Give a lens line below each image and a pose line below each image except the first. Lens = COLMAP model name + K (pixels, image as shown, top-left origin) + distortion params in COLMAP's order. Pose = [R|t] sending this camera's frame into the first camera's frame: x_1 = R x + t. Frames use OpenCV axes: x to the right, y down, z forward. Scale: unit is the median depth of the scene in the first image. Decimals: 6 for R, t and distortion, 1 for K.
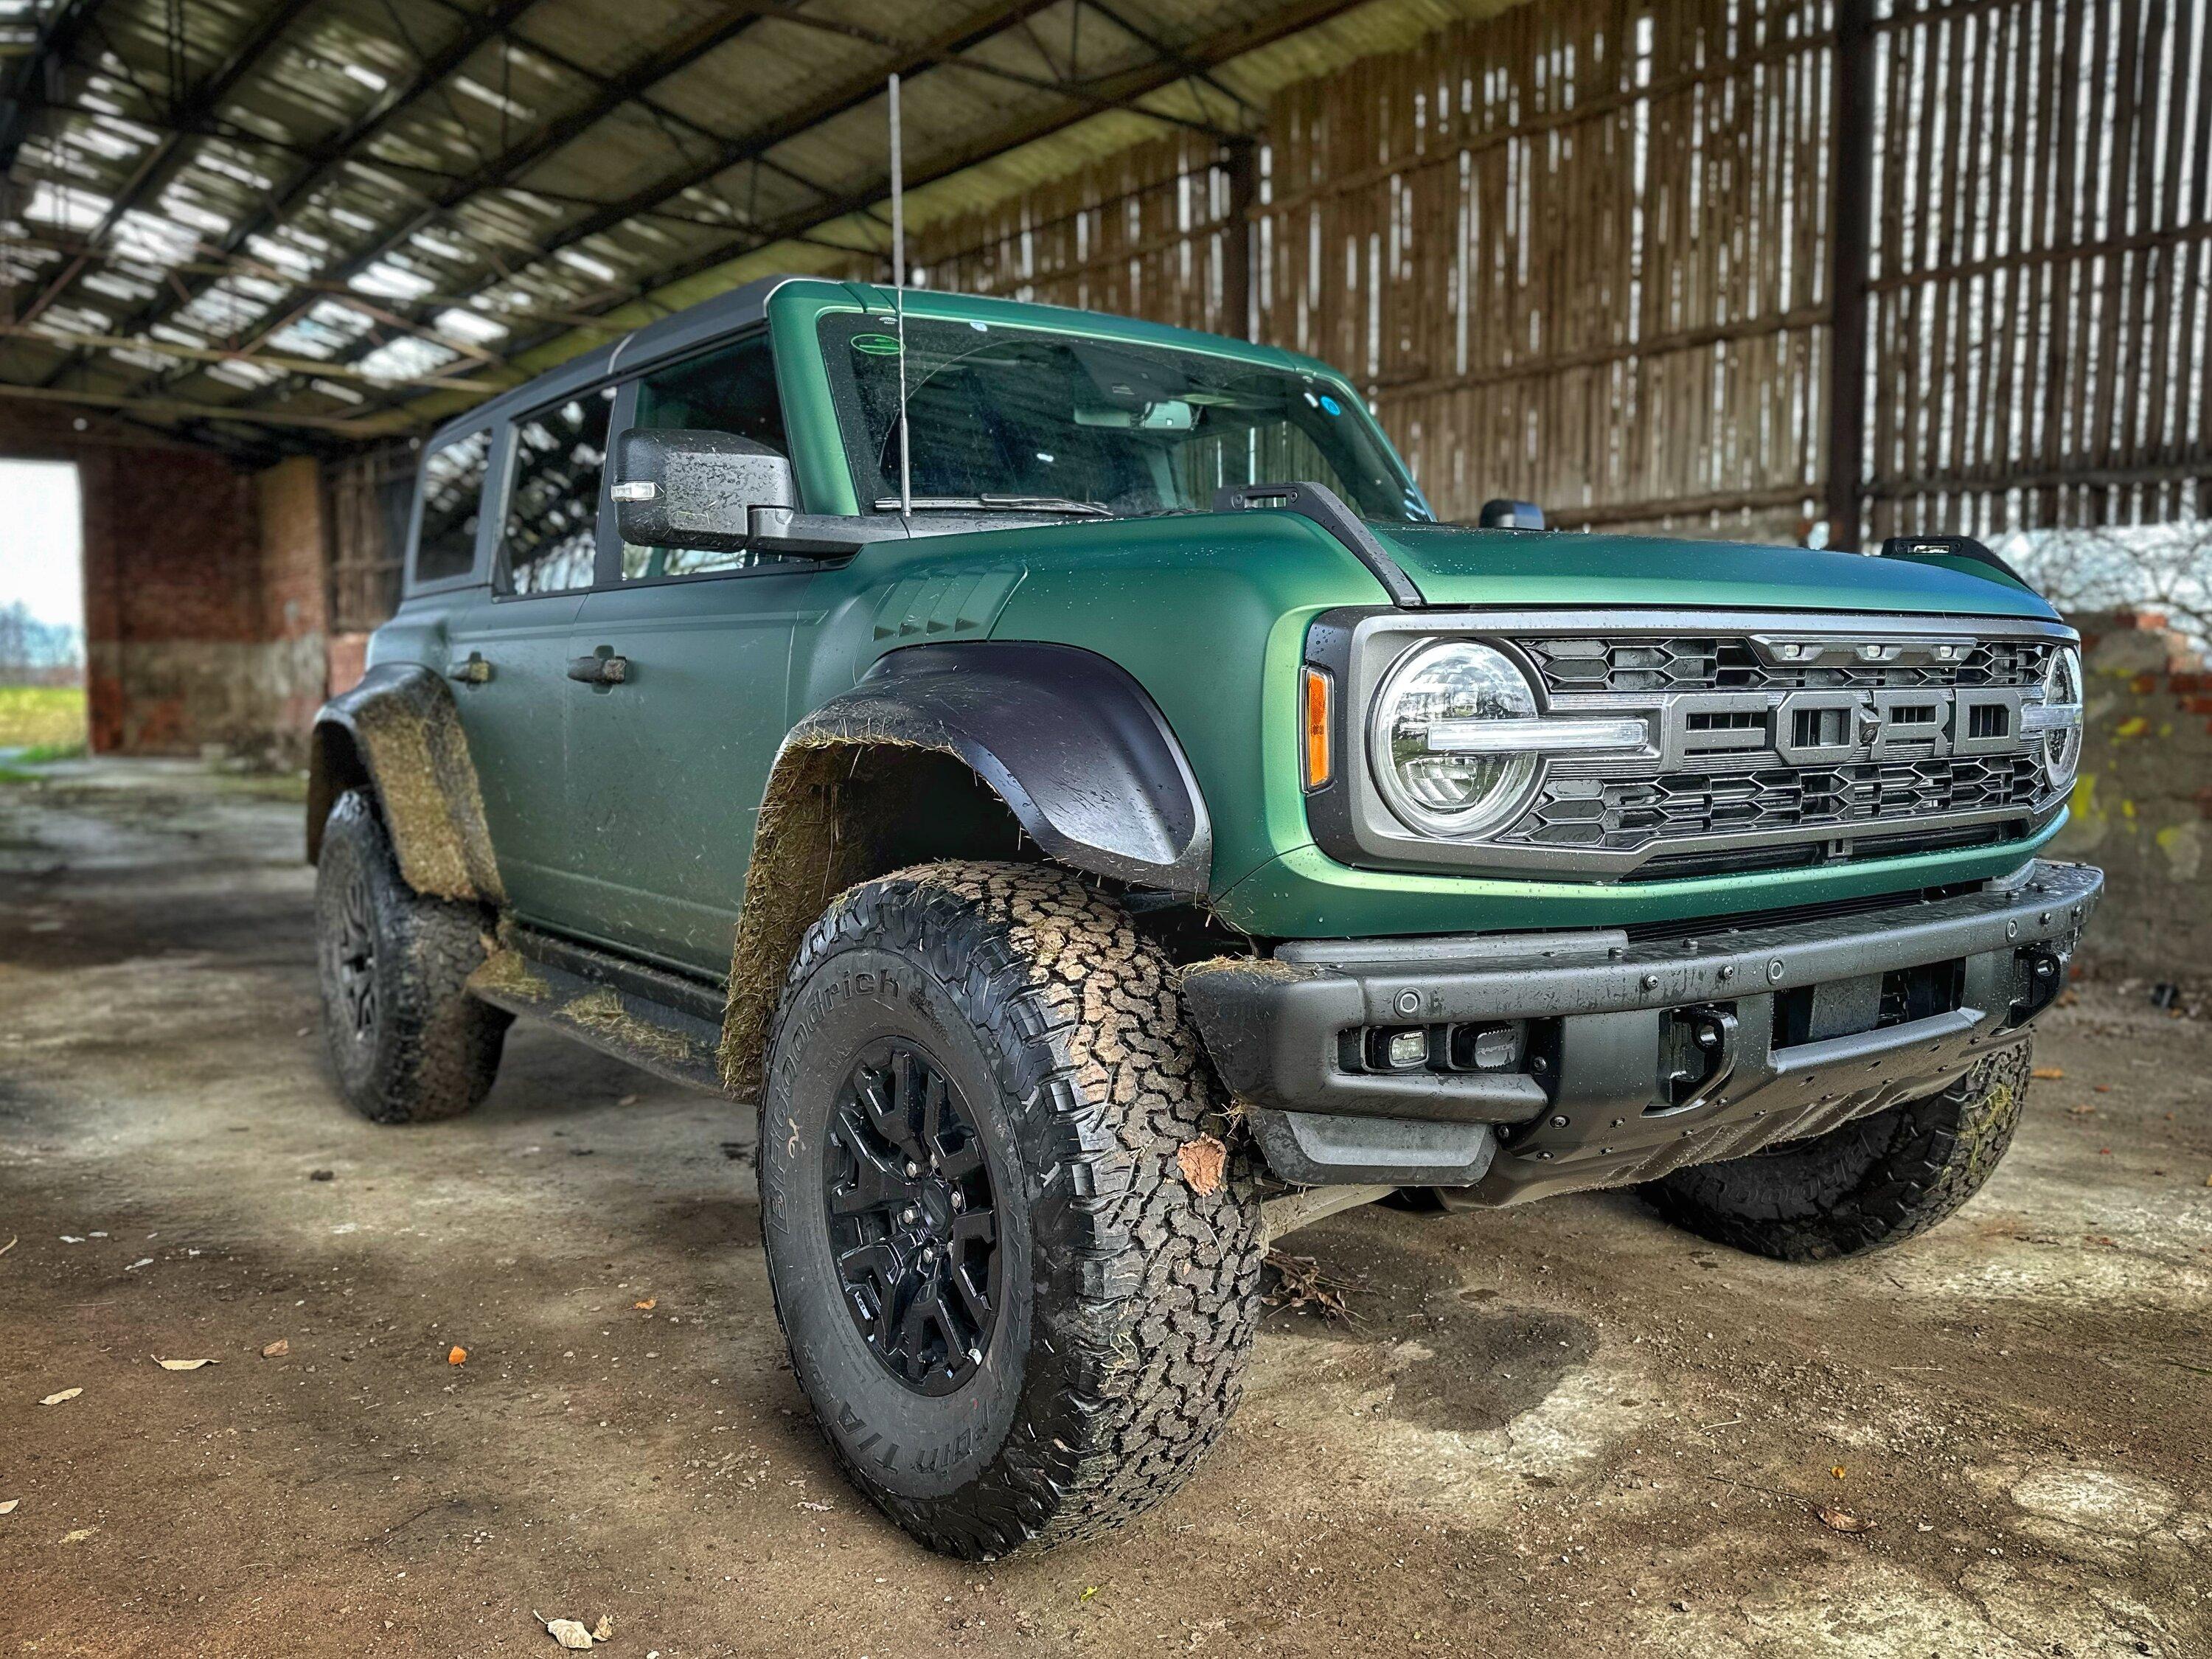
lens RADIAL K [[1792.4, 0, 1107.9], [0, 1792.4, 906.3], [0, 0, 1]] dist [0.067464, -0.005141]
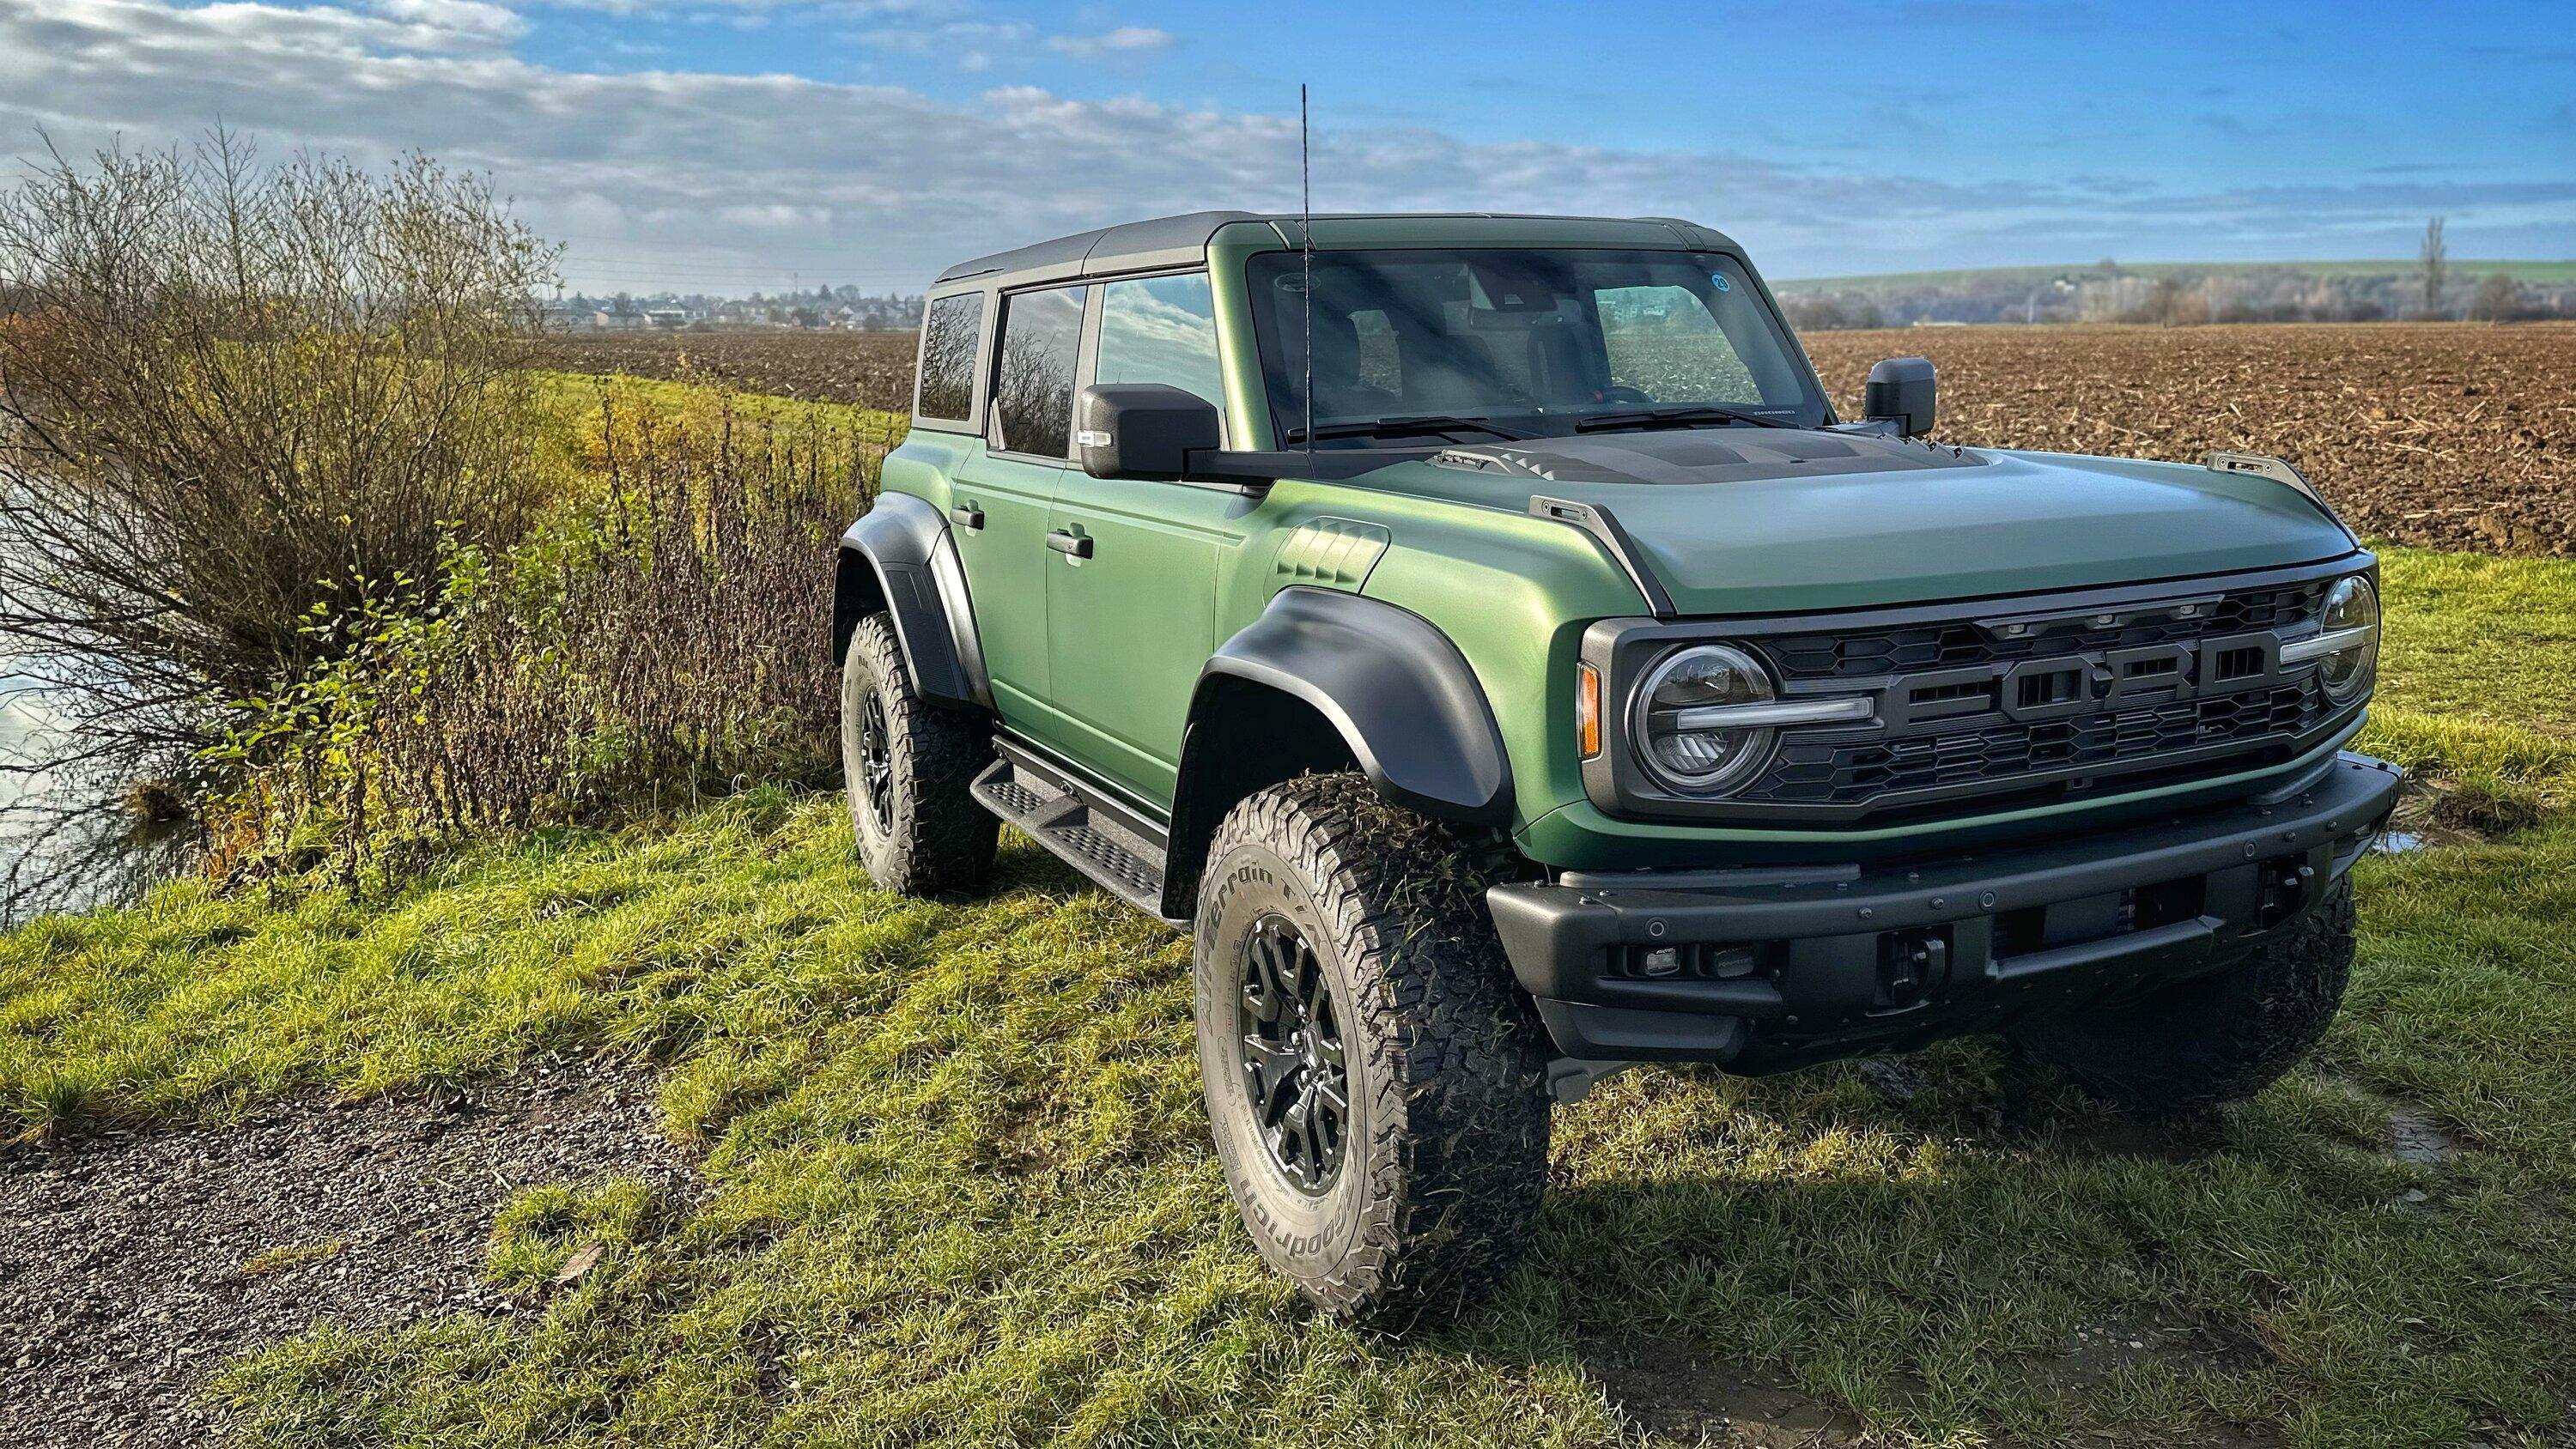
lens RADIAL K [[2008.1, 0, 1229.9], [0, 2008.1, 665.1], [0, 0, 1]] dist [0.008693, 0.000066]
pose [[0.977487, 0.013026, -0.210591, 0.157285], [-0.003462, 0.998948, 0.045724, -0.184900], [0.210965, -0.043966, 0.976504, -0.423994]]
